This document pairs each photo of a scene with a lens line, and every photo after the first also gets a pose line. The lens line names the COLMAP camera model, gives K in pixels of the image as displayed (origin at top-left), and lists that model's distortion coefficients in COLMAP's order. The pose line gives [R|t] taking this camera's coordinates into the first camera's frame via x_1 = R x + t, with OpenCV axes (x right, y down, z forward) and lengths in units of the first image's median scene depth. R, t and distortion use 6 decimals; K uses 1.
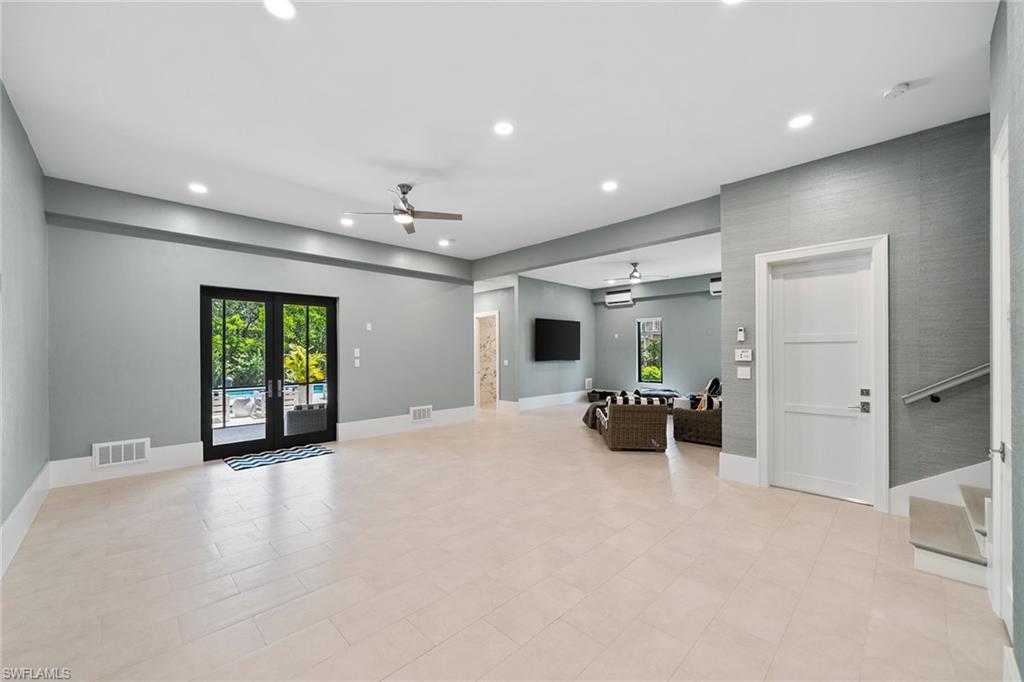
lens RADIAL K [[388.8, 0, 511.0], [0, 388.8, 344.7], [0, 0, 1]] dist [-0.000316, -0.000010]
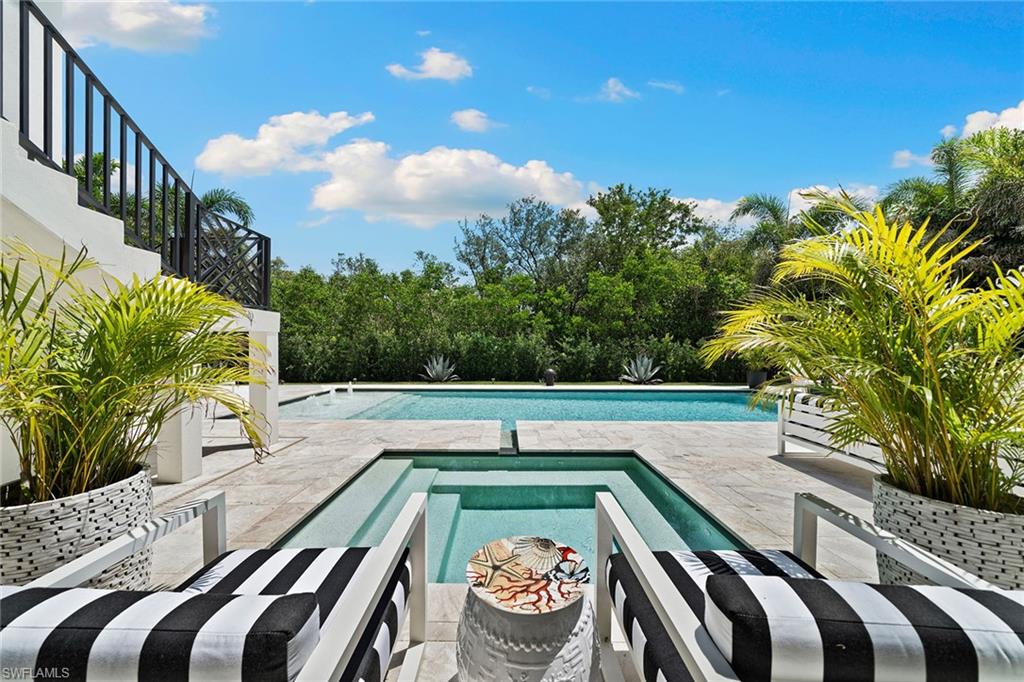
lens RADIAL K [[354.4, 0, 509.7], [0, 354.4, 344.2], [0, 0, 1]] dist [0.000024, 0.000000]
pose [[0.708939, 0.003031, -0.705263, -0.307726], [-0.001031, 0.999994, 0.003262, 0.035287], [0.705269, -0.001585, 0.708938, 0.463116]]
